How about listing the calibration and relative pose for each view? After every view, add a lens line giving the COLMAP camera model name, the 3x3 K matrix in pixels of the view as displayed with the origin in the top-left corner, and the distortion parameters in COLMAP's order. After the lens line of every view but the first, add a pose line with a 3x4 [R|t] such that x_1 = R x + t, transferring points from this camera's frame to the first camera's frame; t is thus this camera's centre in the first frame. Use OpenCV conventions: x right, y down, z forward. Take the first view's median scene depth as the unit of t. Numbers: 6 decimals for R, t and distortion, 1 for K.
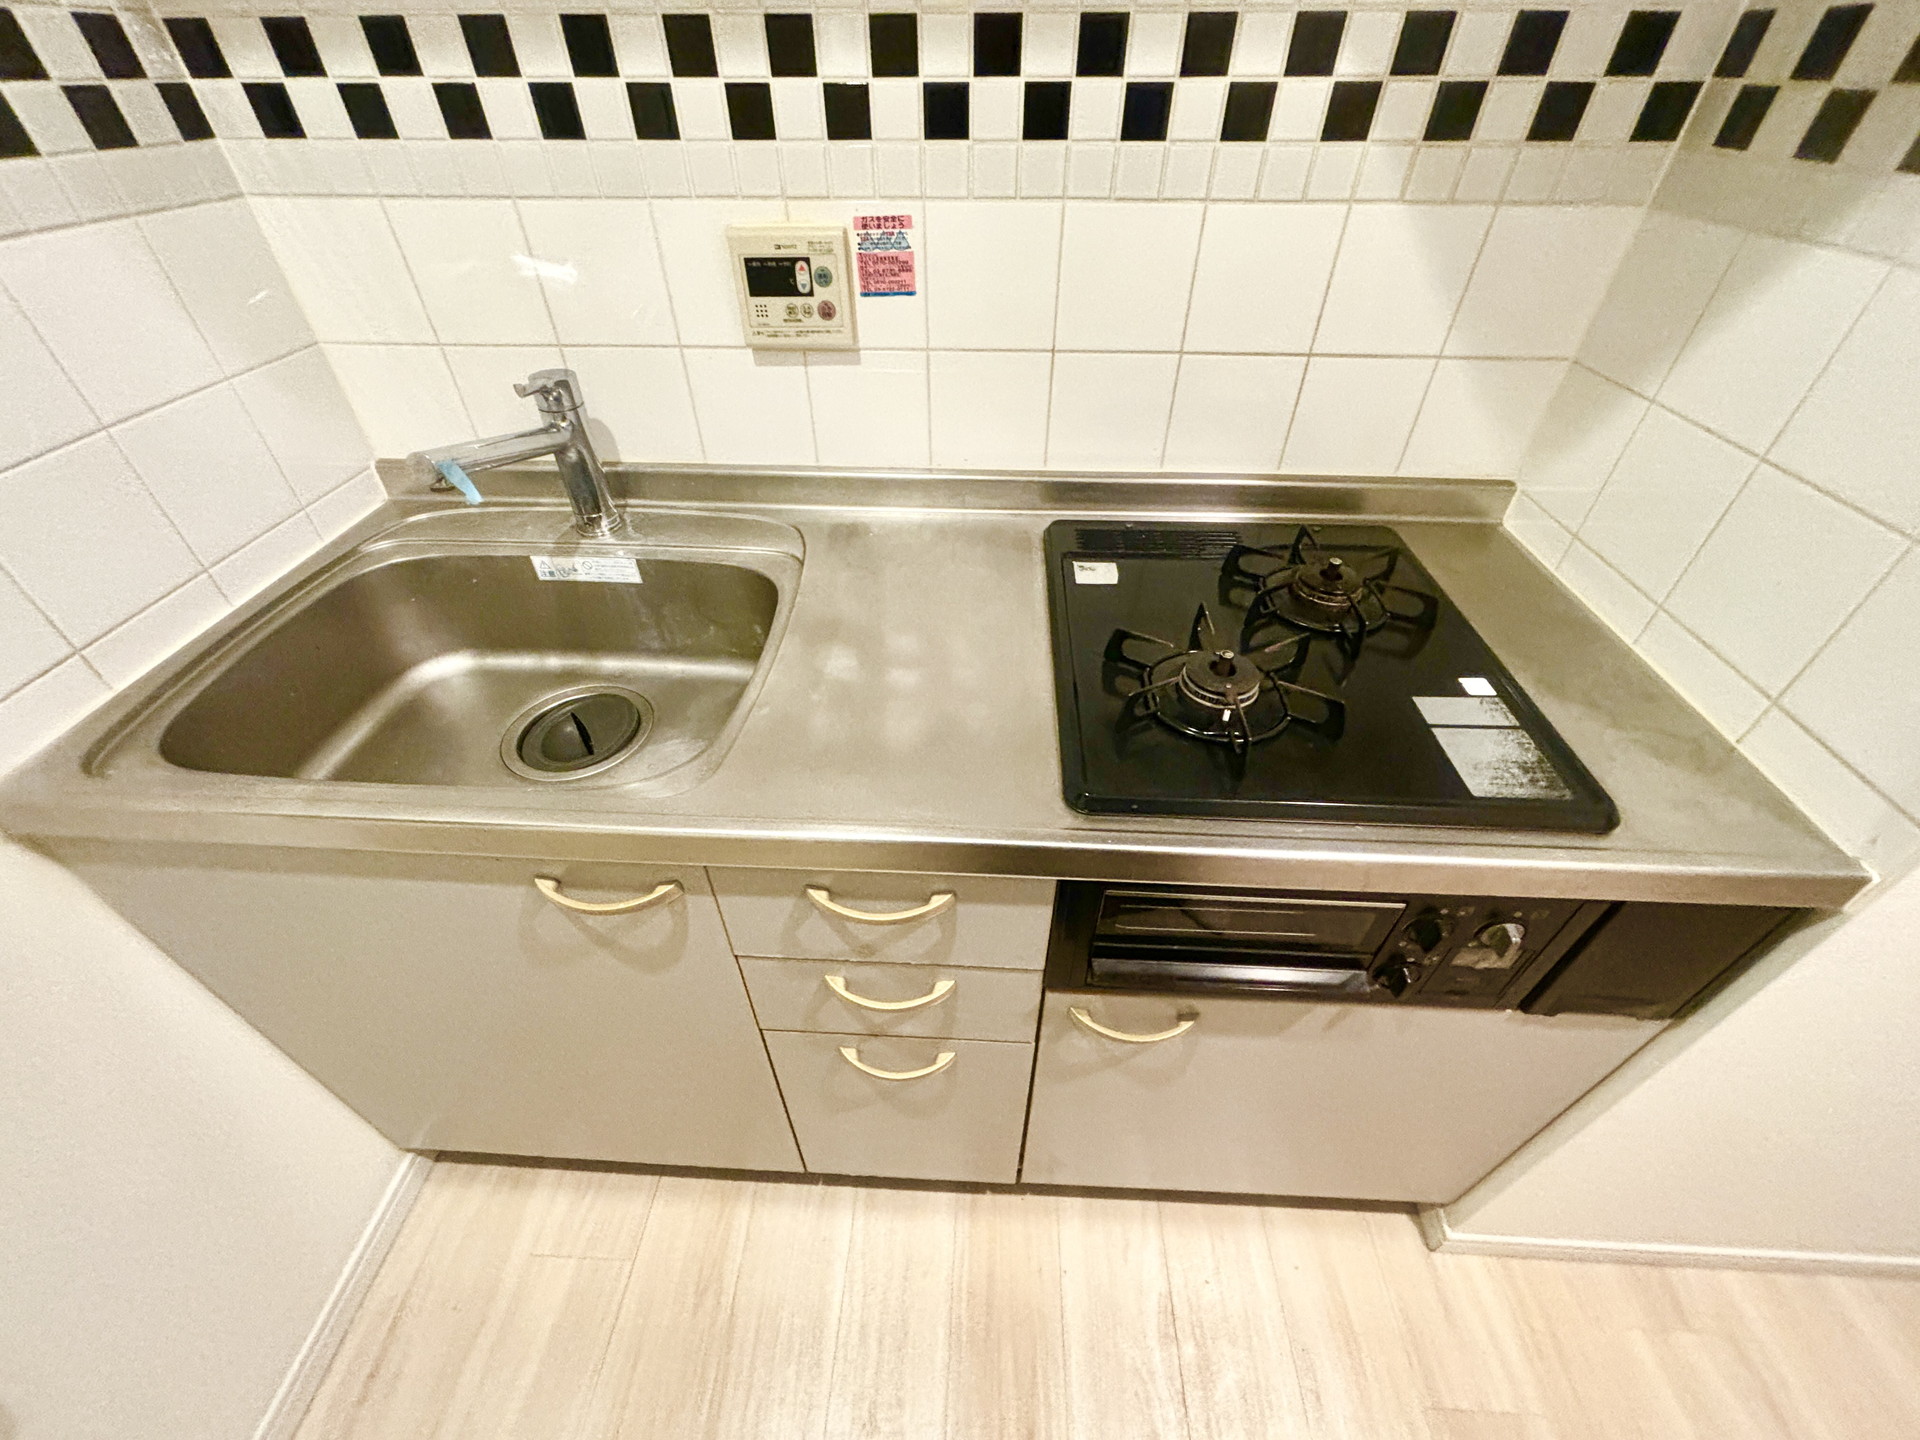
lens RADIAL K [[769.0, 0, 958.3], [0, 769.0, 726.8], [0, 0, 1]] dist [-0.014121, 0.001100]
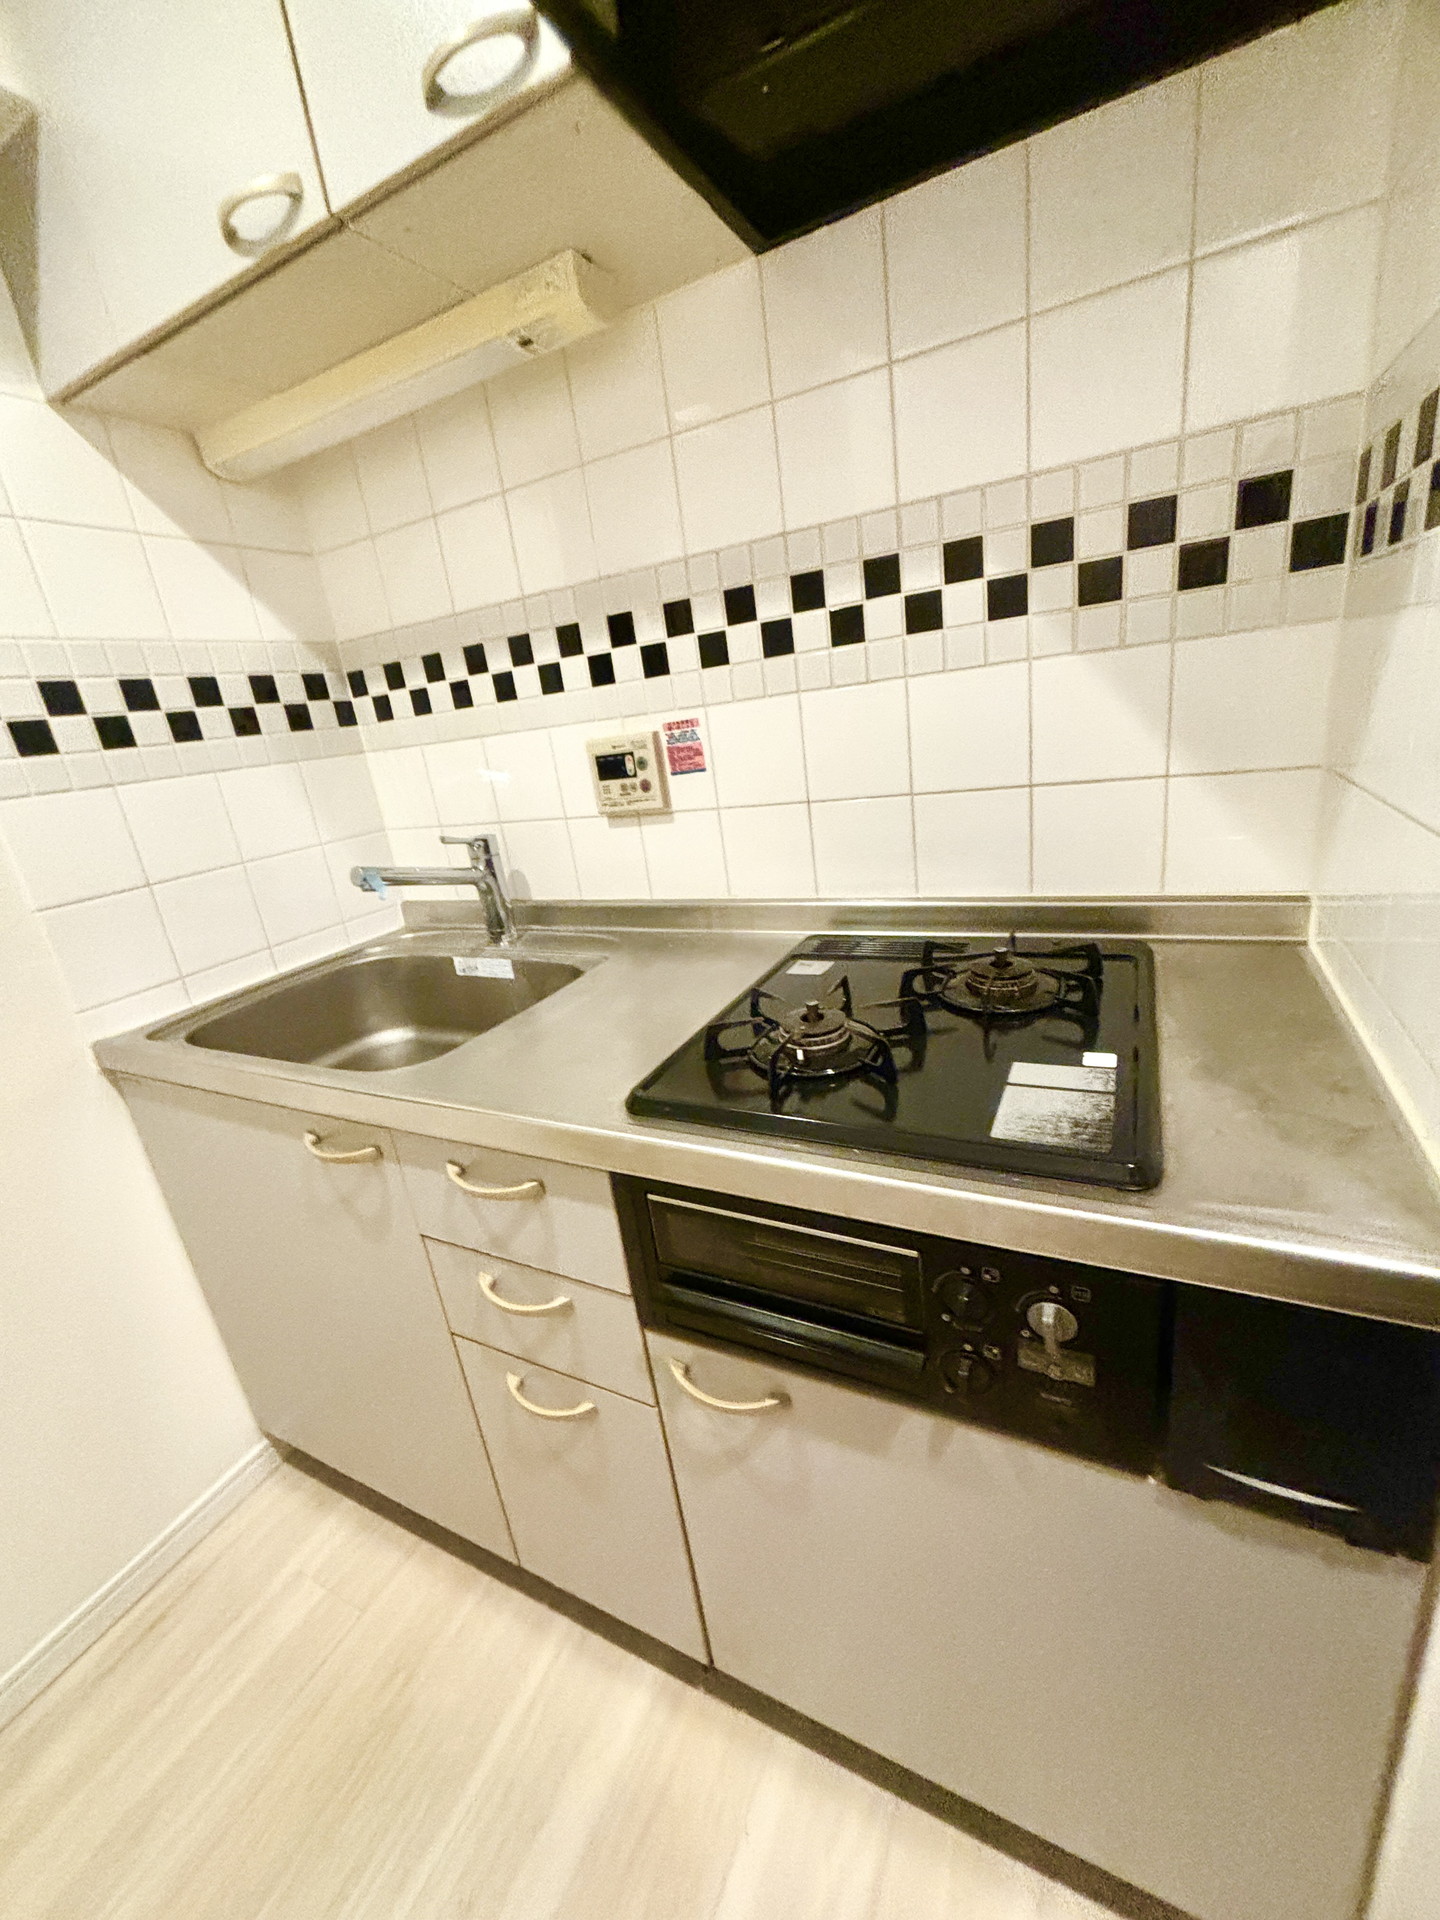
lens RADIAL K [[769.0, 0, 776.6], [0, 769.0, 981.9], [0, 0, 1]] dist [-0.014121, 0.001100]
pose [[0.914128, 0.018742, -0.404992, 0.619400], [-0.161448, 0.933138, -0.321230, 0.194914], [0.371893, 0.359030, 0.856033, 0.032167]]
